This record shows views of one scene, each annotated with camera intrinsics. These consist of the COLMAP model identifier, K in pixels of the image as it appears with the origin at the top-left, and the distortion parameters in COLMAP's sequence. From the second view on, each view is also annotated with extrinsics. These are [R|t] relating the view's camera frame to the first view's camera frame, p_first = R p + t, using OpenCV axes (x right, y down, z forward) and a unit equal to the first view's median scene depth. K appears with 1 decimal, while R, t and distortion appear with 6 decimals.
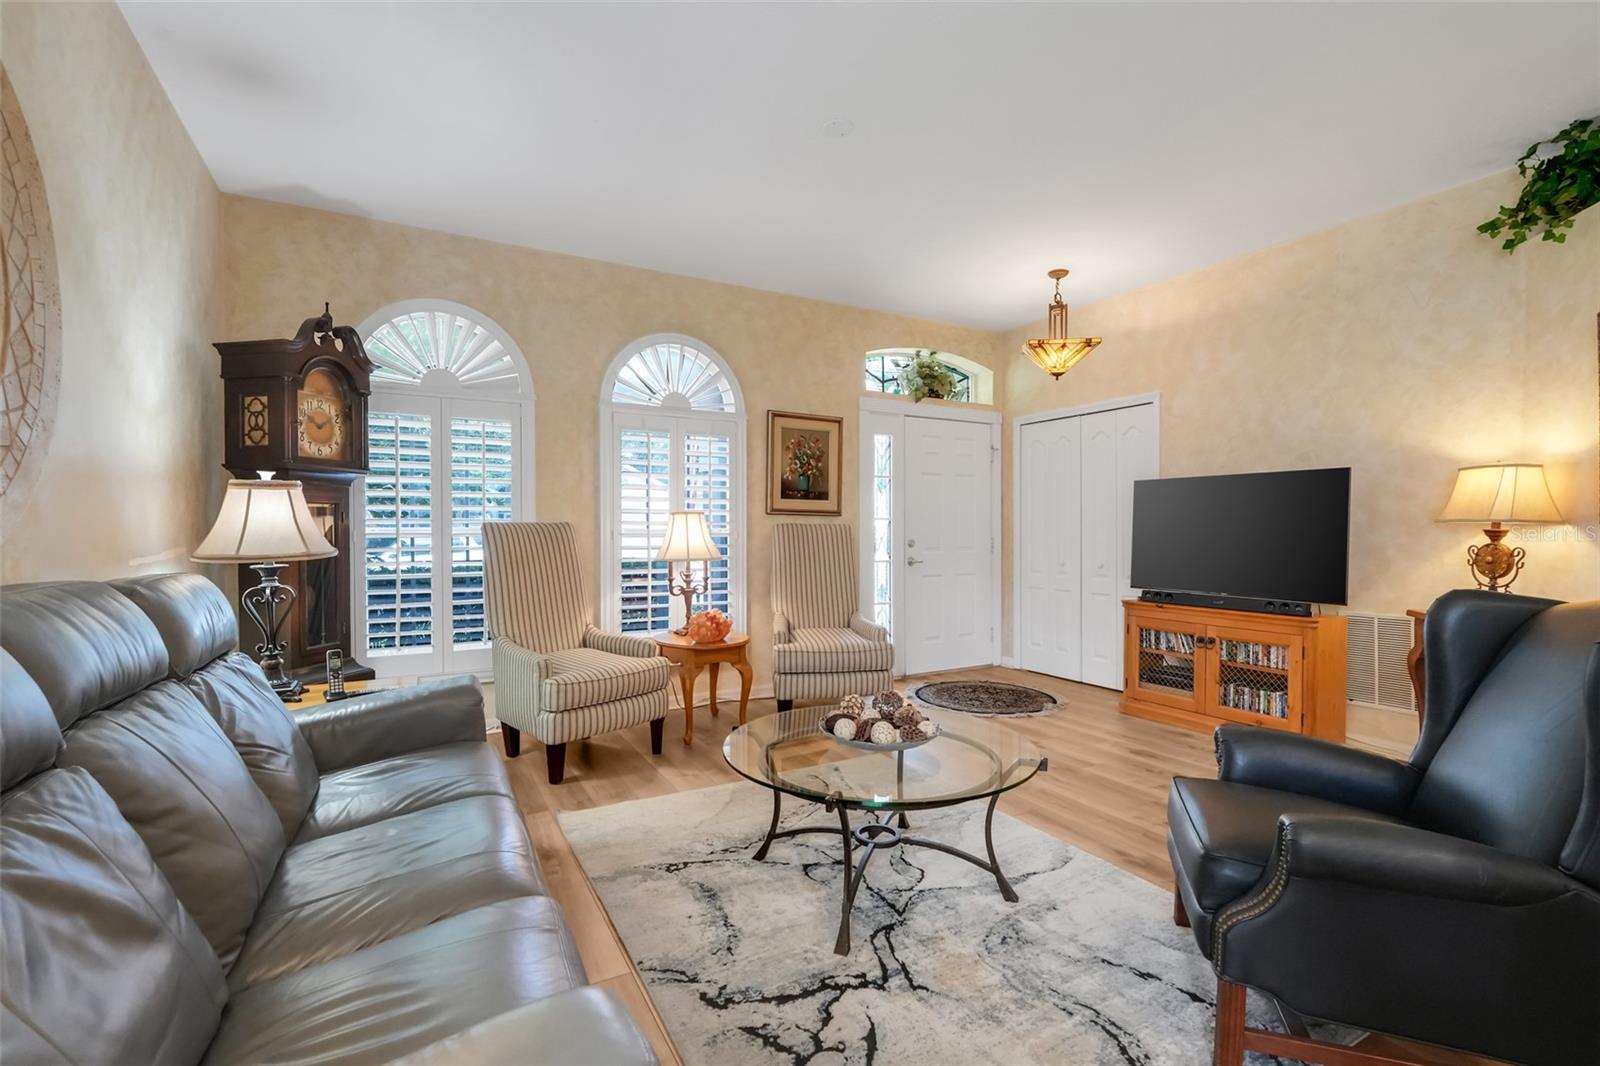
lens RADIAL K [[710.5, 0, 789.8], [0, 710.5, 539.3], [0, 0, 1]] dist [-0.009434, 0.005050]
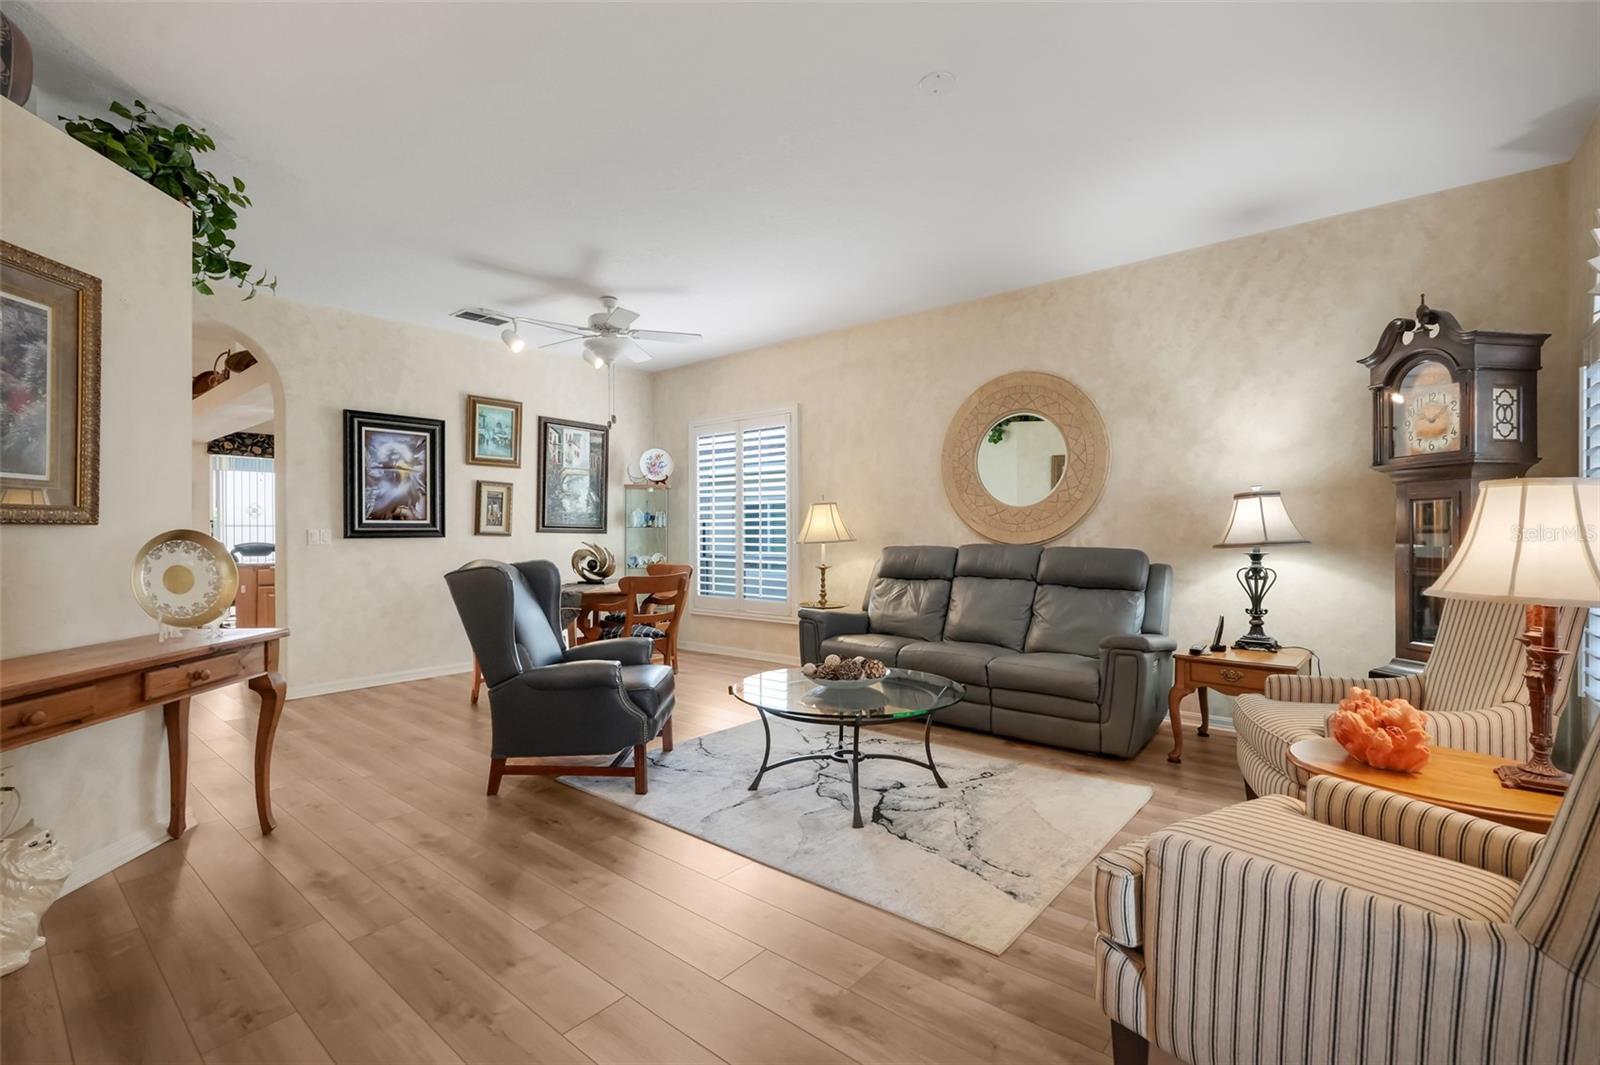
lens RADIAL K [[710.5, 0, 804.8], [0, 710.5, 524.4], [0, 0, 1]] dist [-0.009434, 0.005050]
pose [[-0.926462, 0.000502, -0.376388, 0.480691], [-0.000622, 0.999996, 0.002865, -0.017312], [0.376387, 0.002889, -0.926458, 1.509332]]
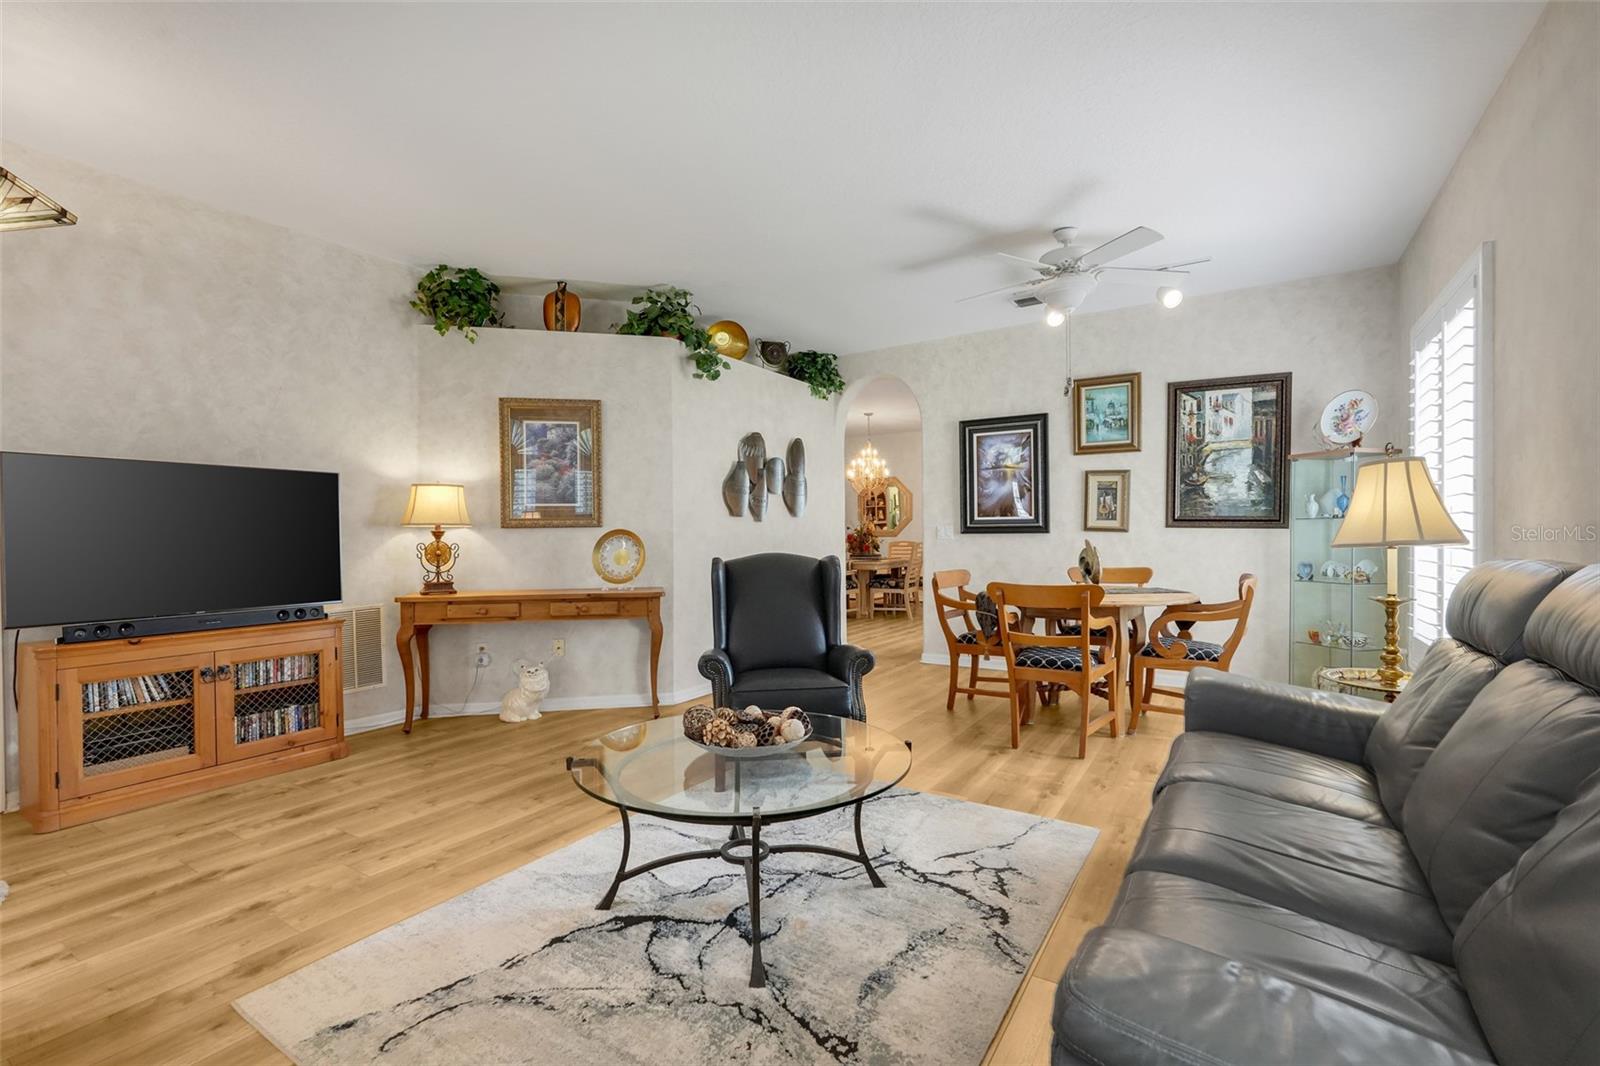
lens RADIAL K [[710.5, 0, 803.7], [0, 710.5, 537.1], [0, 0, 1]] dist [-0.009434, 0.005050]
pose [[-0.492548, -0.001968, 0.870283, -0.496550], [0.020068, 0.999706, 0.013619, -0.005743], [-0.870054, 0.024173, -0.492363, 0.942792]]
